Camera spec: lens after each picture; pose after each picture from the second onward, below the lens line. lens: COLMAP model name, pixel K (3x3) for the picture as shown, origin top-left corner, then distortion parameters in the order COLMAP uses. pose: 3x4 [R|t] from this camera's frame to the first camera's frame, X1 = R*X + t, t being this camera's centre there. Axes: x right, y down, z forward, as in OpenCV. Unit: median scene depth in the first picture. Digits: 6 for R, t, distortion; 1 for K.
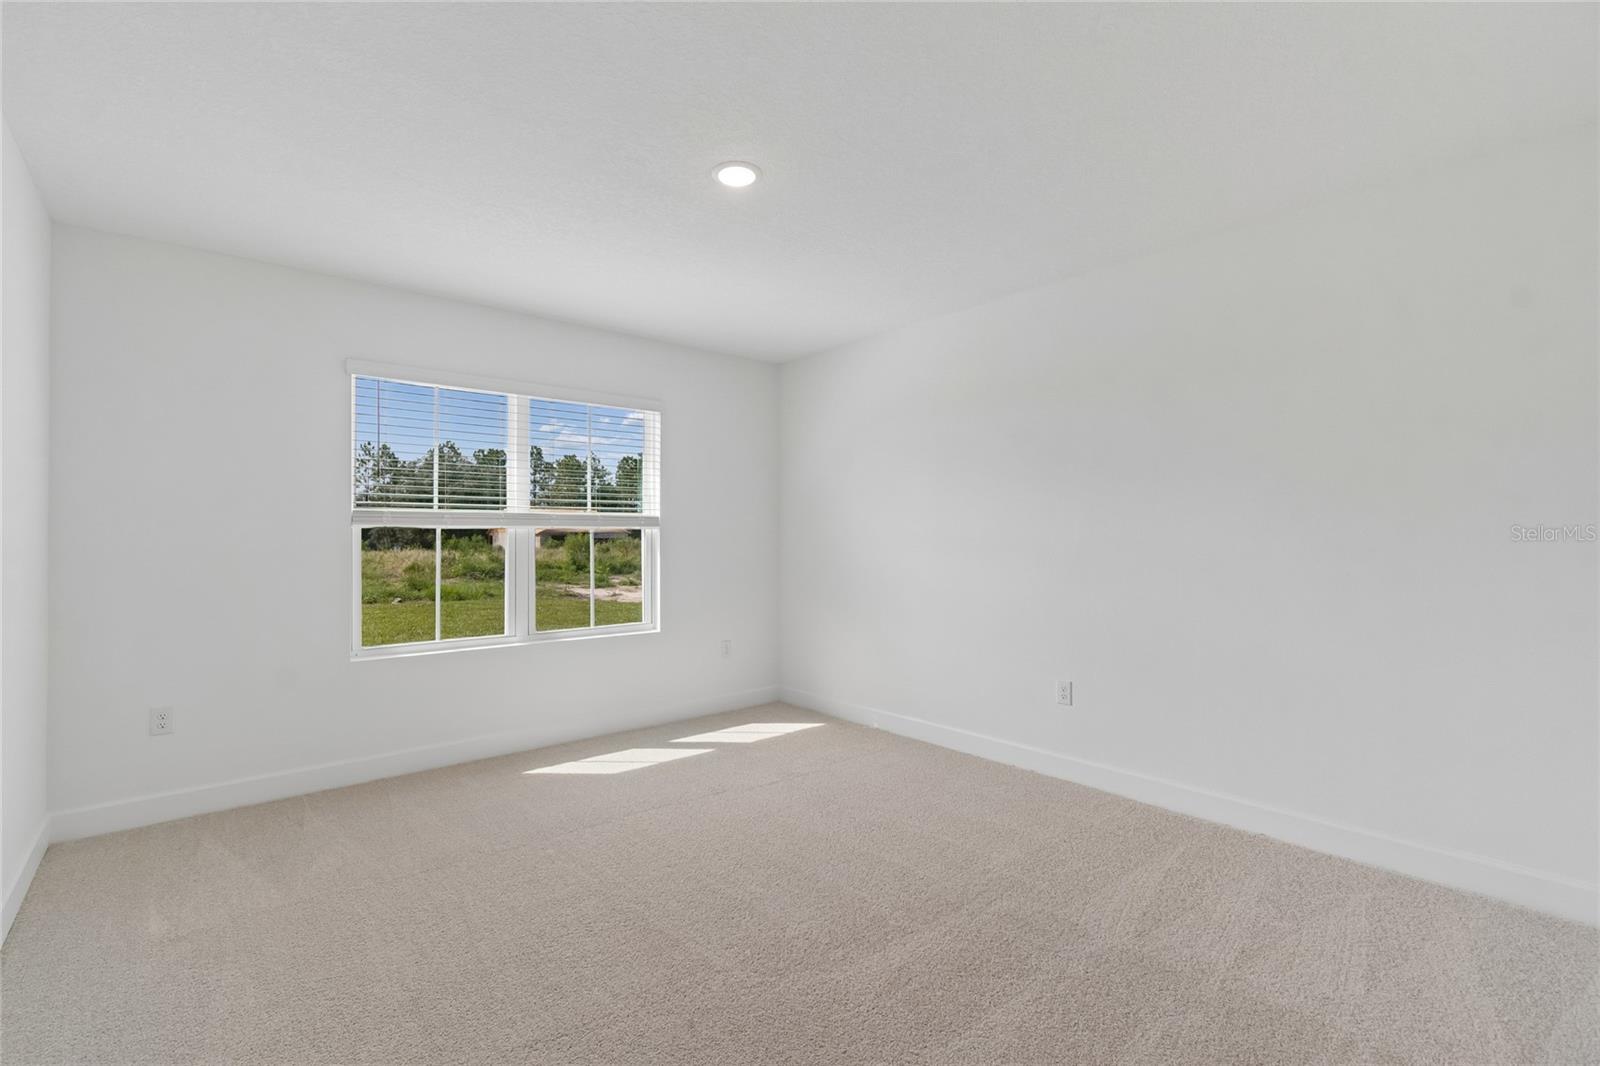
lens RADIAL K [[713.6, 0, 786.3], [0, 713.6, 530.3], [0, 0, 1]] dist [0.005247, 0.000016]
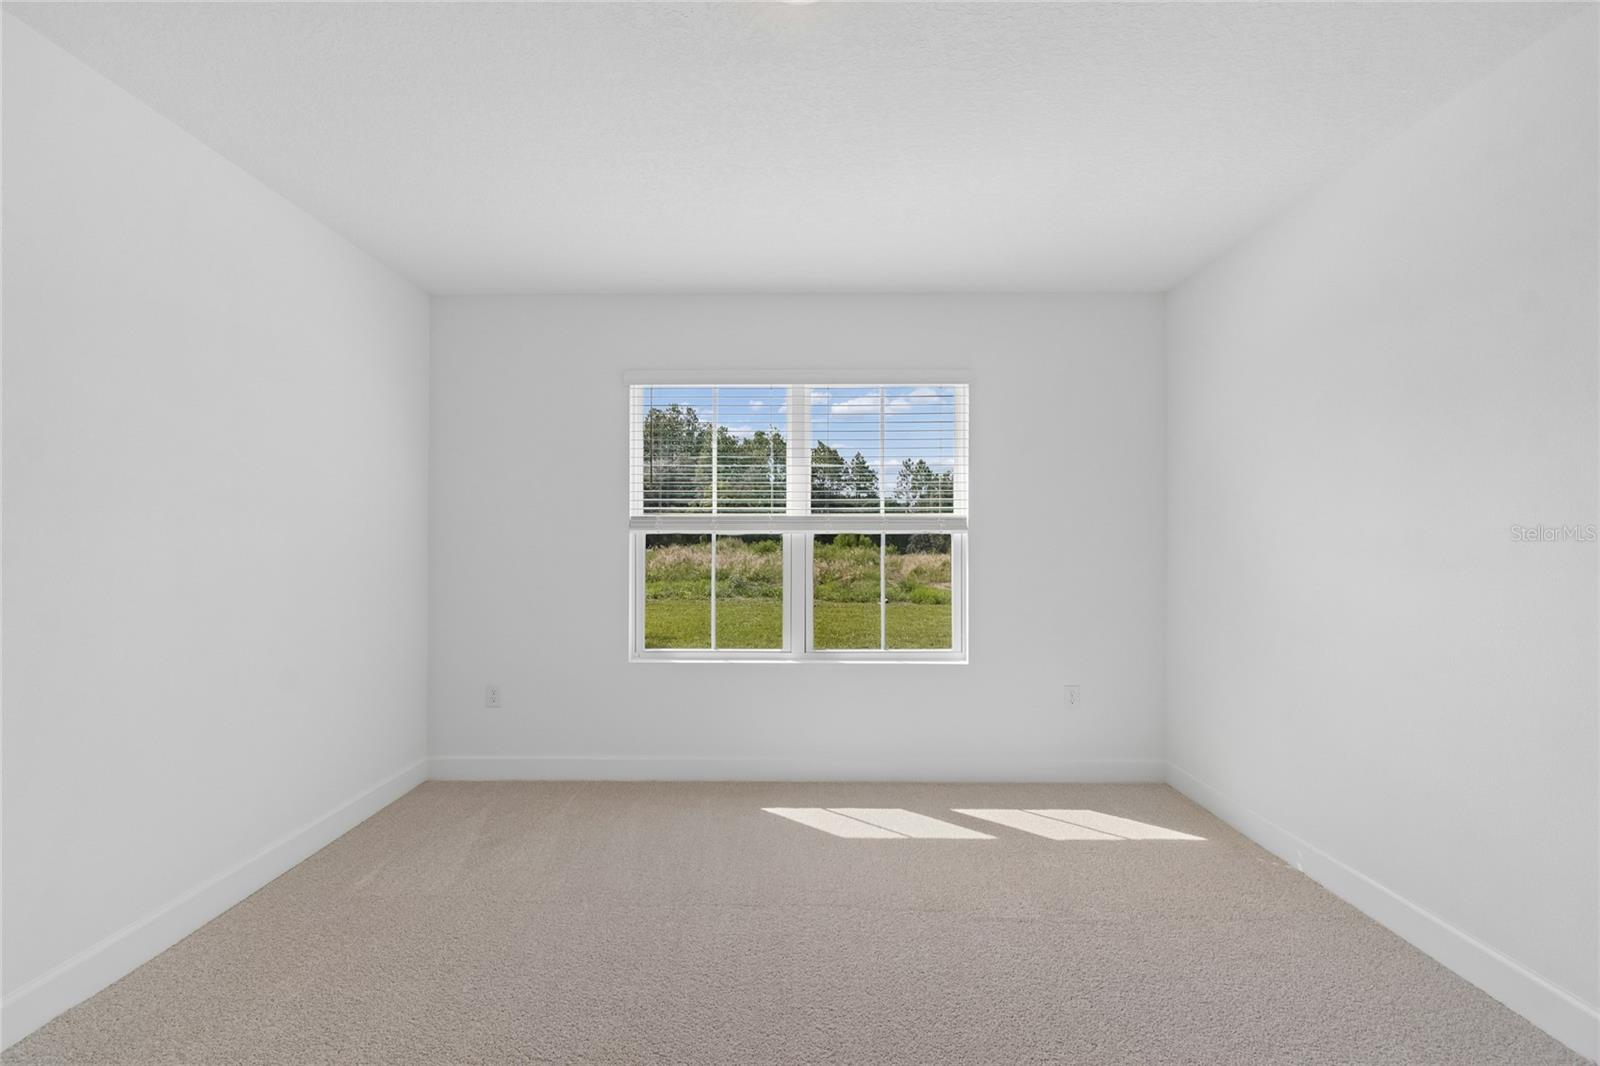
lens RADIAL K [[714.7, 0, 802.6], [0, 714.7, 536.7], [0, 0, 1]] dist [0.003668, -0.000355]
pose [[0.759450, -0.003183, -0.650558, 0.218885], [0.003415, 0.999994, -0.000907, 0.002864], [0.650557, -0.001533, 0.759456, 0.319870]]
